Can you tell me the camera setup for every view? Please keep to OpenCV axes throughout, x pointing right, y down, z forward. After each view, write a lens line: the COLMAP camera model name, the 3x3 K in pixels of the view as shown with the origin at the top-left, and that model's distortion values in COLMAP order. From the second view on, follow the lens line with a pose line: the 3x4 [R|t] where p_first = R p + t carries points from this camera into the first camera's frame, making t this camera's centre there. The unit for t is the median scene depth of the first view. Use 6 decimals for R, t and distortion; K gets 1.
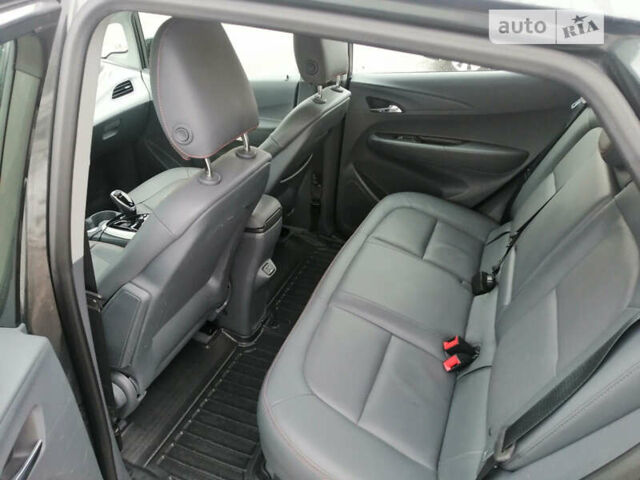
lens RADIAL K [[484.4, 0, 320.0], [0, 484.4, 238.0], [0, 0, 1]] dist [-0.008002, 0.003174]
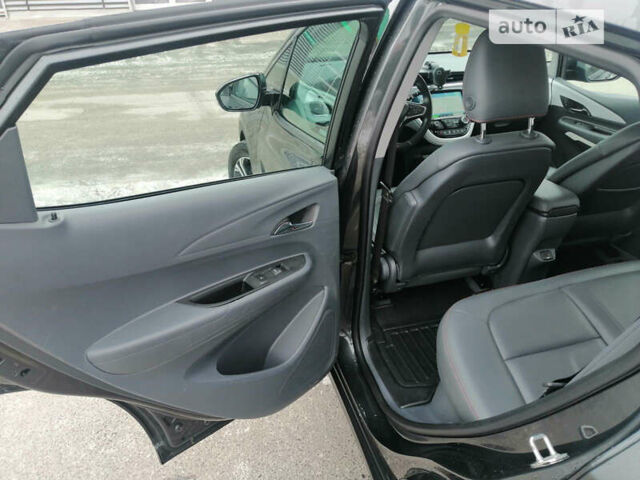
lens RADIAL K [[475.0, 0, 319.4], [0, 475.0, 242.8], [0, 0, 1]] dist [0.000441, -0.003910]
pose [[0.600116, 0.373947, -0.707124, 0.518232], [-0.387893, 0.909153, 0.151592, 0.111725], [0.699571, 0.183316, 0.690648, -0.200961]]
